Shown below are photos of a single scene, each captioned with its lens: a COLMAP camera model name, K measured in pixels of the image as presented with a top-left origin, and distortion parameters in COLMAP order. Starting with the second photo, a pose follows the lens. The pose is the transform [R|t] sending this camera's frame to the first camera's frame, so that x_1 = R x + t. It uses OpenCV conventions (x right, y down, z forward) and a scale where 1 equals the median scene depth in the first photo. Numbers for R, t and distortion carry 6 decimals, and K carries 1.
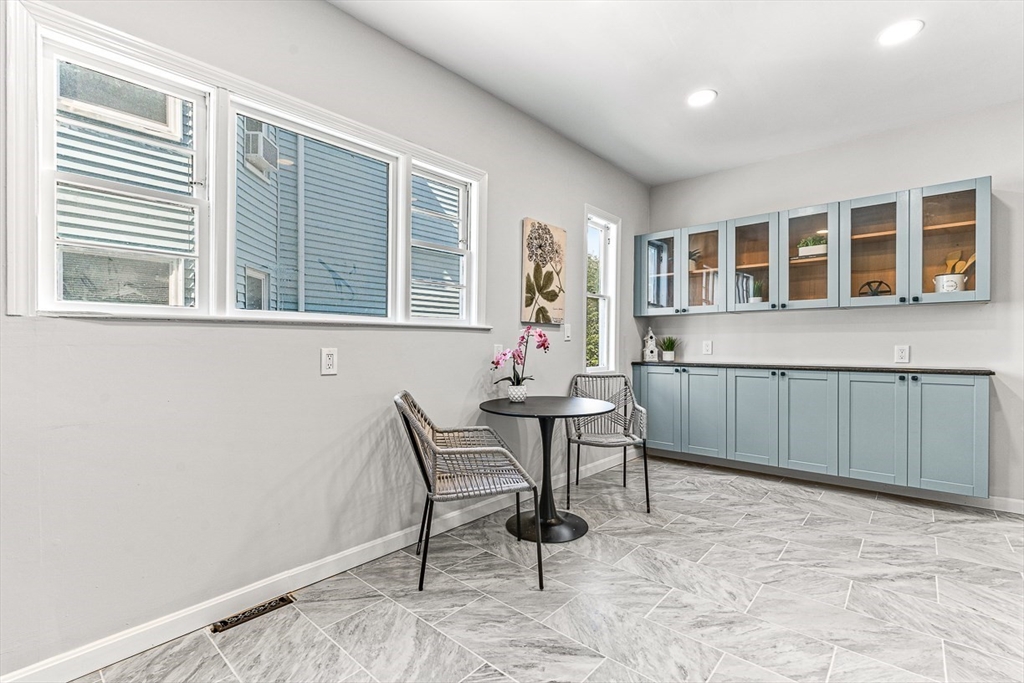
lens RADIAL K [[462.7, 0, 513.0], [0, 462.7, 346.2], [0, 0, 1]] dist [-0.000521, 0.000203]
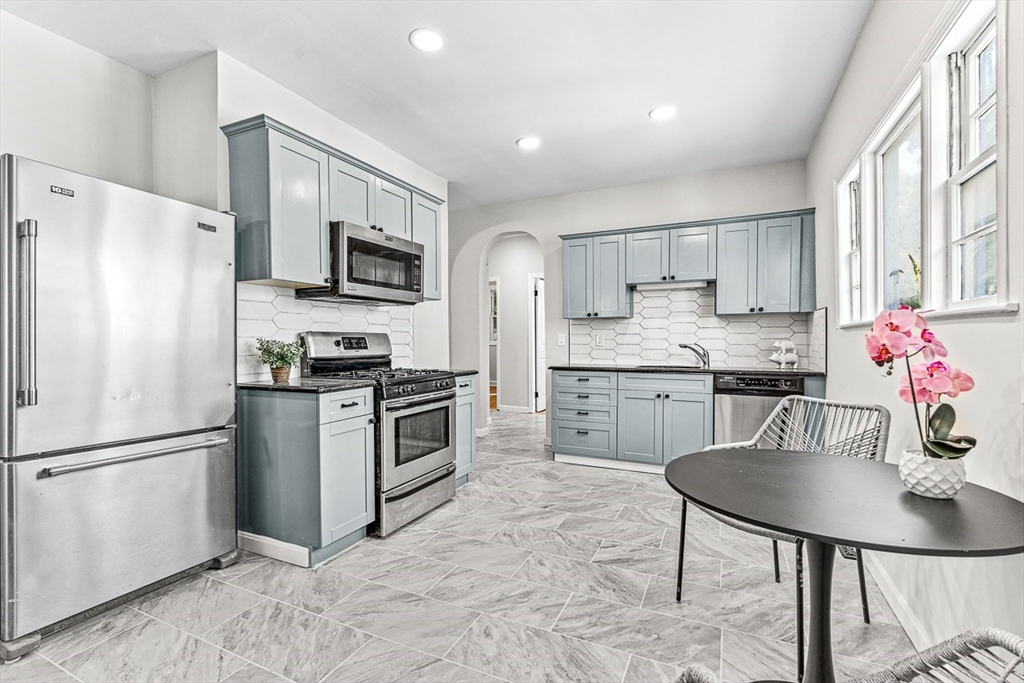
lens RADIAL K [[453.8, 0, 512.8], [0, 453.8, 350.1], [0, 0, 1]] dist [-0.000932, 0.000137]
pose [[-0.960248, 0.011798, -0.278899, 0.440277], [0.003975, 0.999583, 0.028599, -0.016548], [0.279120, 0.026354, -0.959894, 1.217310]]
